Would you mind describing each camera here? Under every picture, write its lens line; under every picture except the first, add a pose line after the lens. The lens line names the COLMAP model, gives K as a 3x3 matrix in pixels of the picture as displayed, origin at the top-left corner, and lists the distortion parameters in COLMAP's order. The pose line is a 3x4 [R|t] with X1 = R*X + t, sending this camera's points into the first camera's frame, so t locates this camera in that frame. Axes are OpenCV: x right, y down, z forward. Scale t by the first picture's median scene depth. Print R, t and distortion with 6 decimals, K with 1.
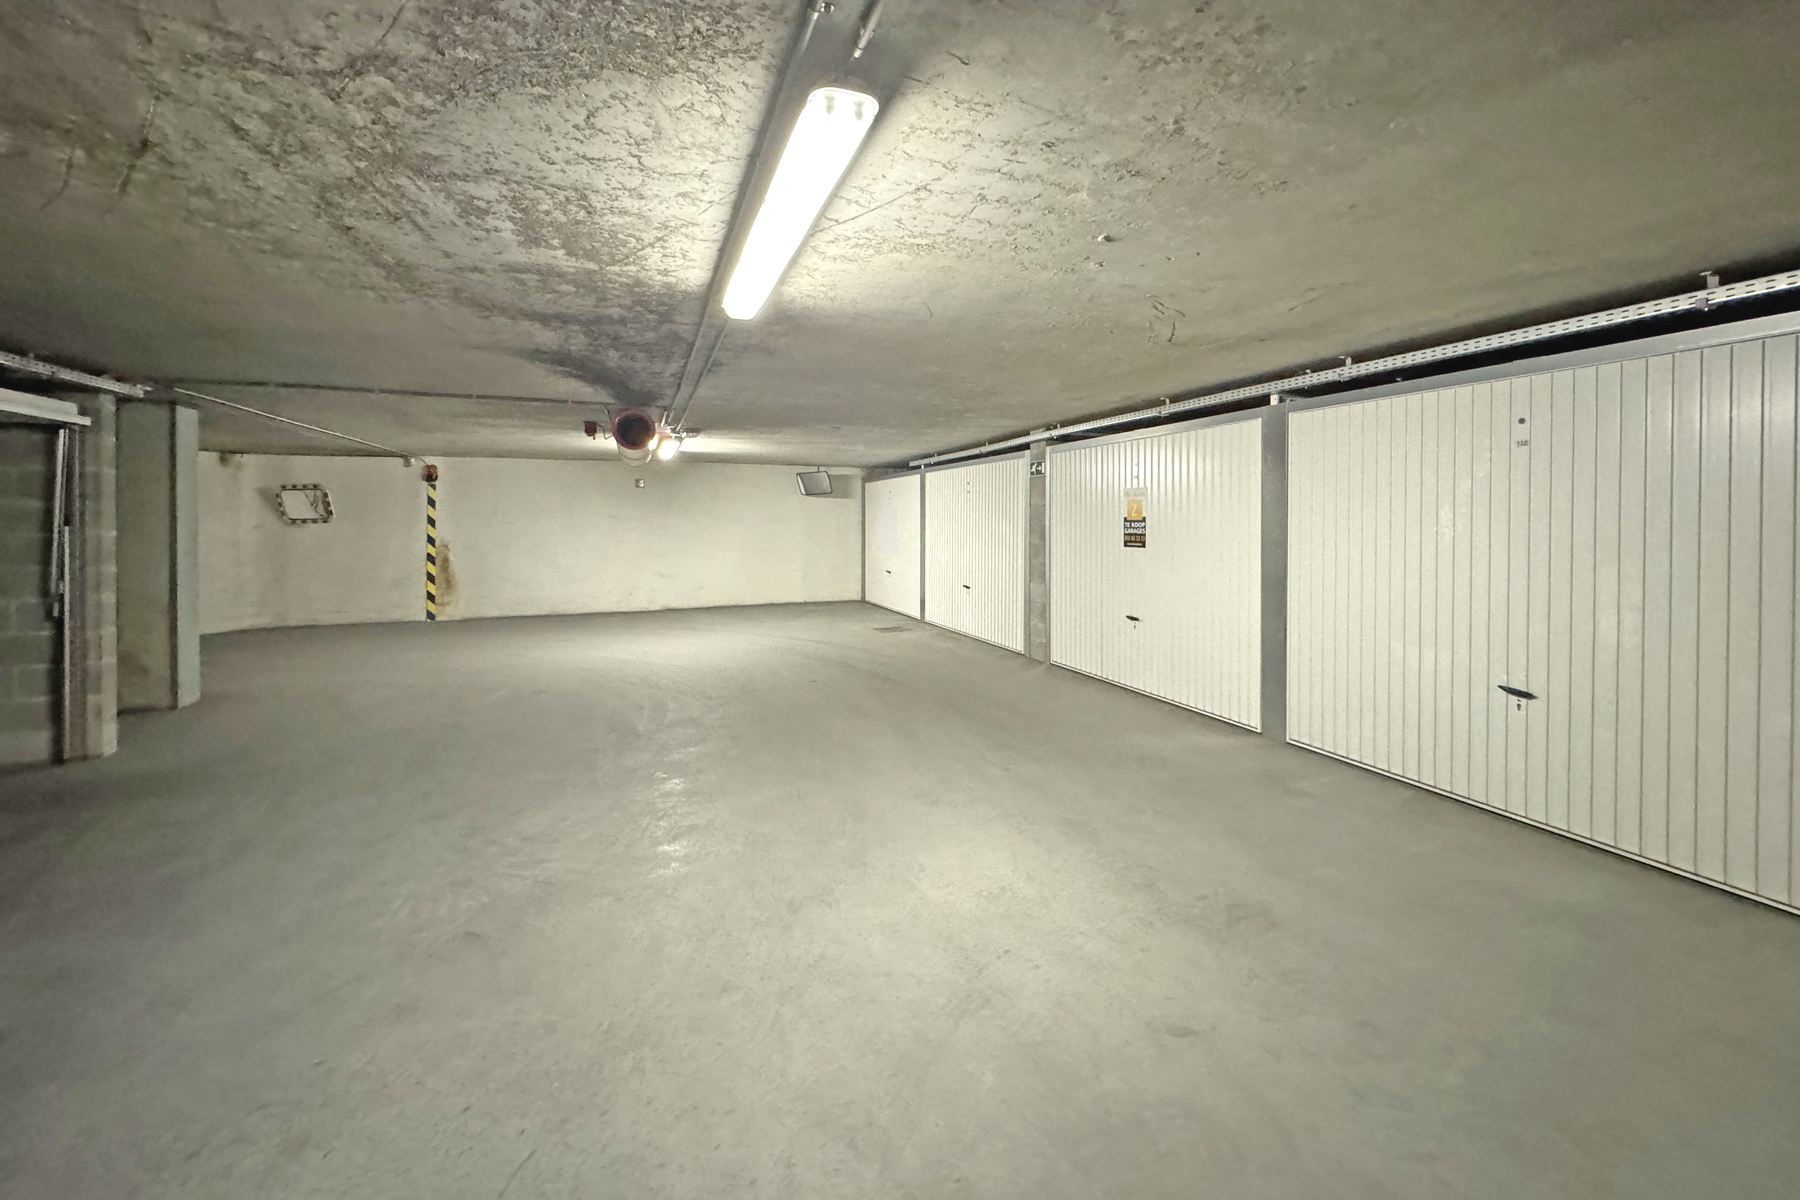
lens RADIAL K [[725.7, 0, 900.5], [0, 725.7, 525.4], [0, 0, 1]] dist [-0.001279, -0.000166]
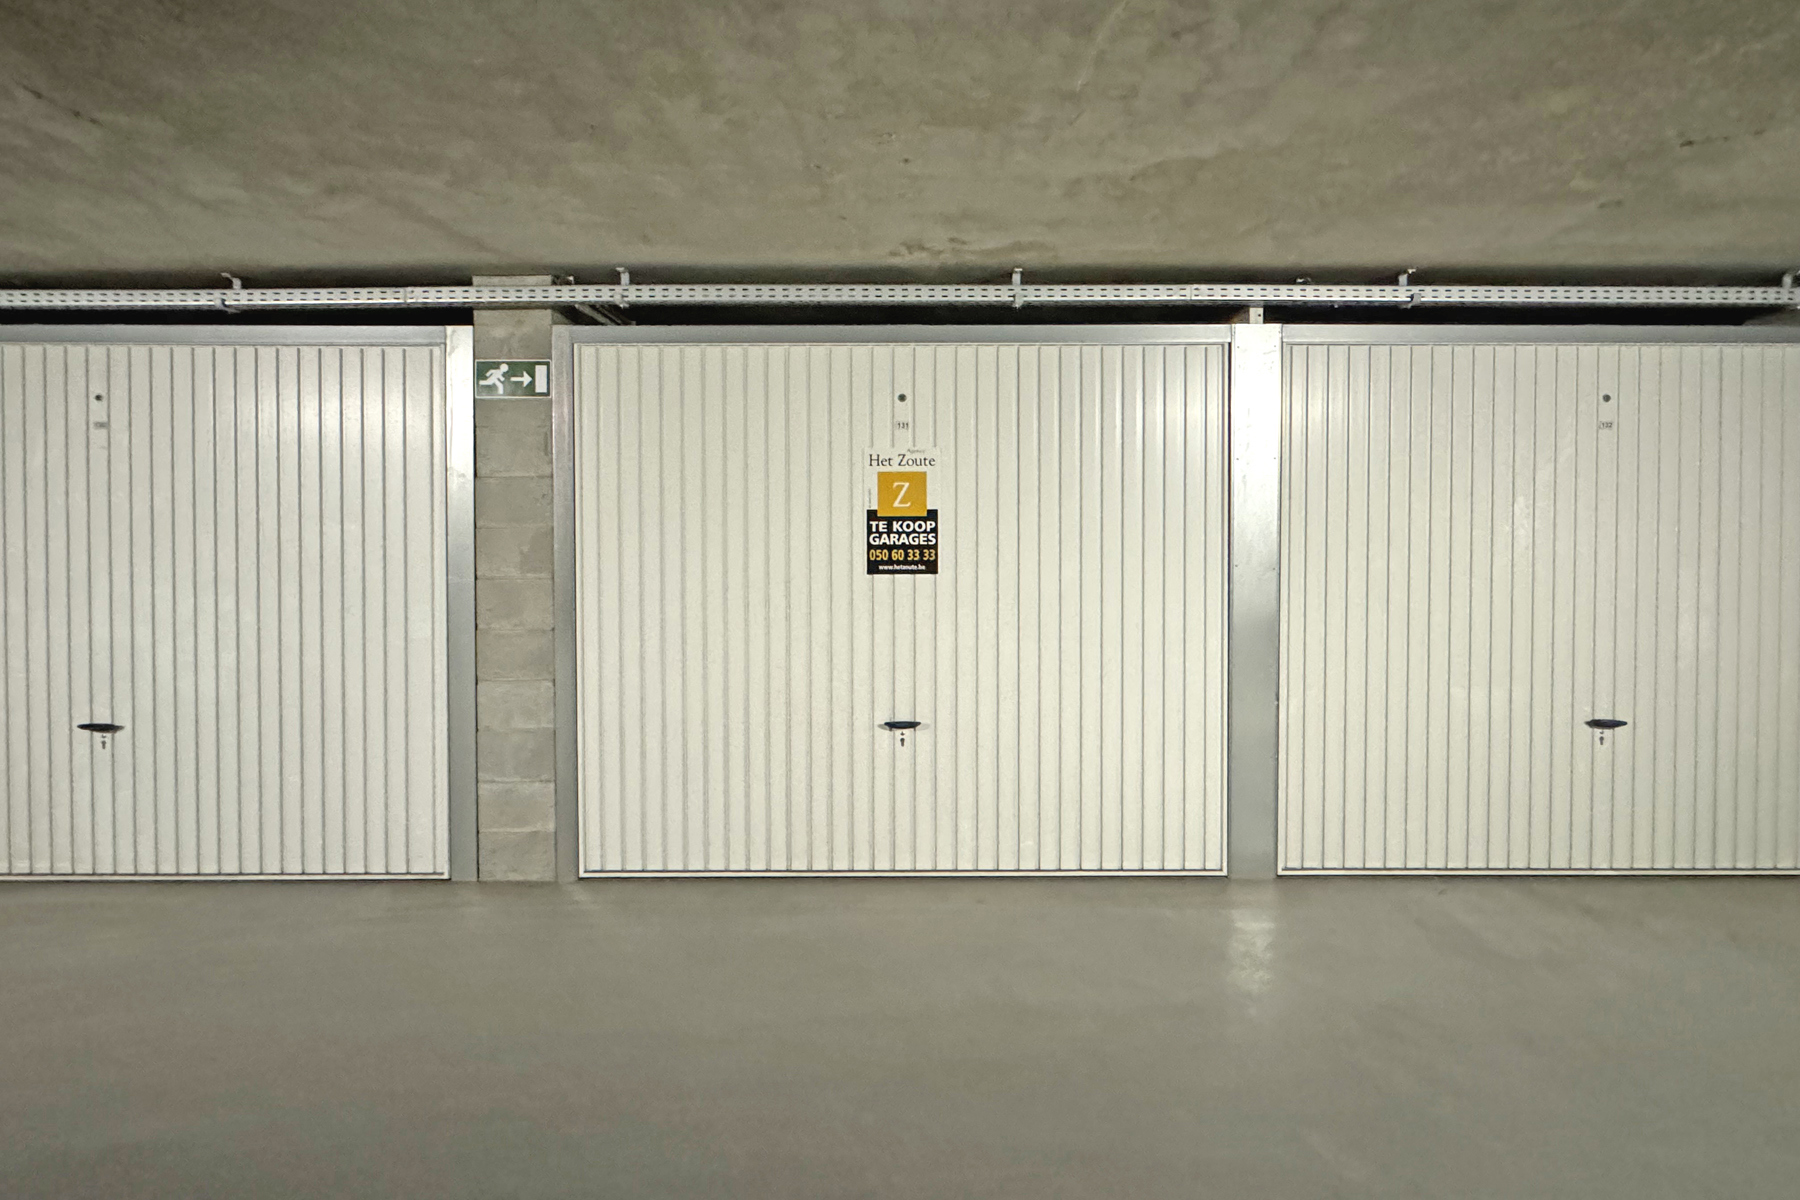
lens RADIAL K [[1007.6, 0, 899.4], [0, 1007.6, 543.8], [0, 0, 1]] dist [-0.000390, -0.001257]
pose [[0.347311, -0.023346, 0.937459, -0.242541], [0.005569, 0.999724, 0.022834, -0.003684], [-0.937734, -0.002710, 0.347345, 0.643692]]
